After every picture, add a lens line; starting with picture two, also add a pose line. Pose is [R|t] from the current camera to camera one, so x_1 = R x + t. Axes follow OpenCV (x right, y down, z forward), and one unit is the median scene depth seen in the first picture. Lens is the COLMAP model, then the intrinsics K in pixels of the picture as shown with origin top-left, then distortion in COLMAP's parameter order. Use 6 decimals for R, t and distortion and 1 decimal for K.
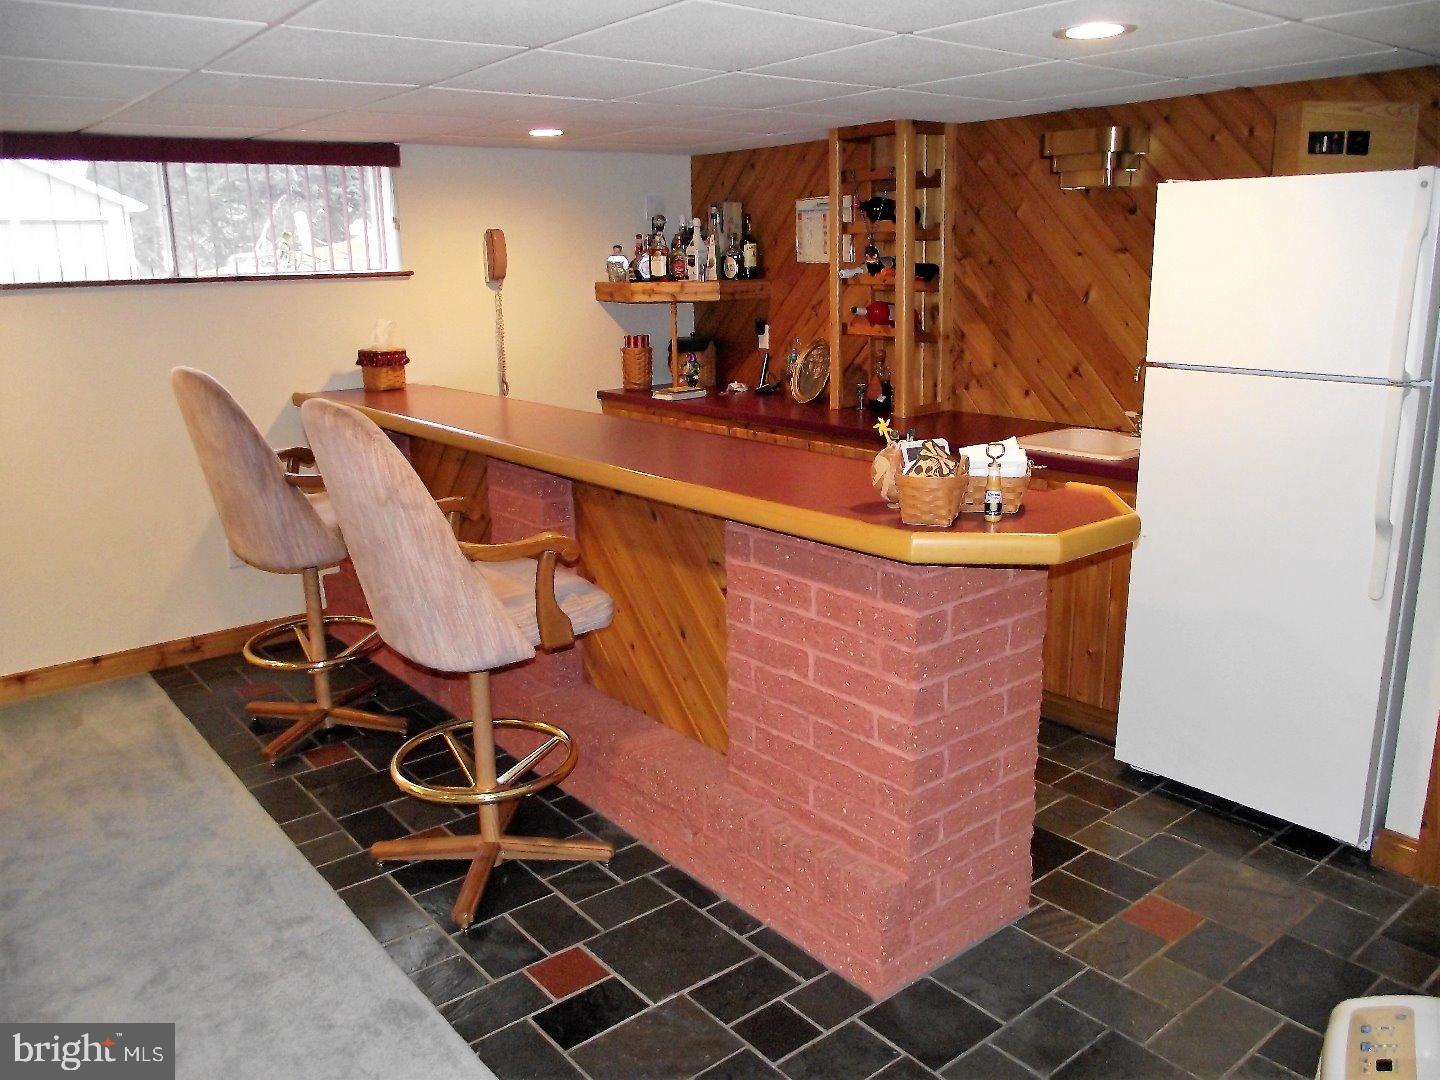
lens RADIAL K [[1128.6, 0, 761.1], [0, 1128.6, 516.3], [0, 0, 1]] dist [-0.029156, 0.009403]
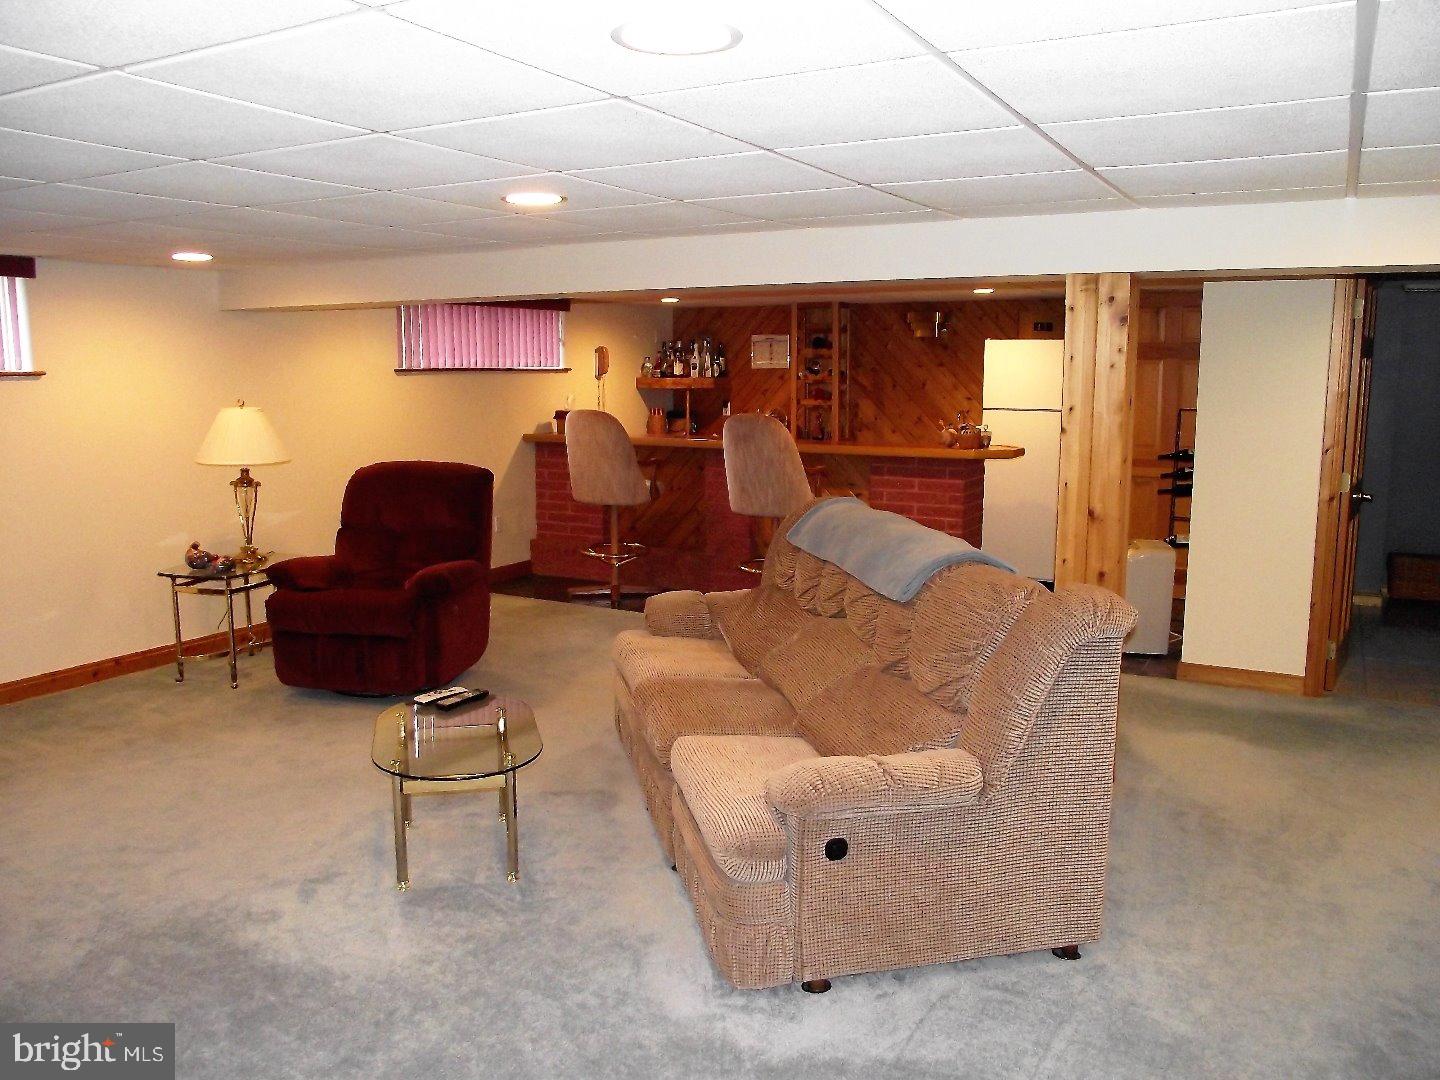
lens RADIAL K [[1124.2, 0, 720.0], [0, 1124.2, 540.0], [0, 0, 1]] dist [-0.088701, 0.060739]
pose [[0.933918, -0.033864, 0.355879, -0.799168], [0.062827, 0.995557, -0.070139, 0.213519], [-0.351922, 0.087863, 0.931896, -0.795594]]
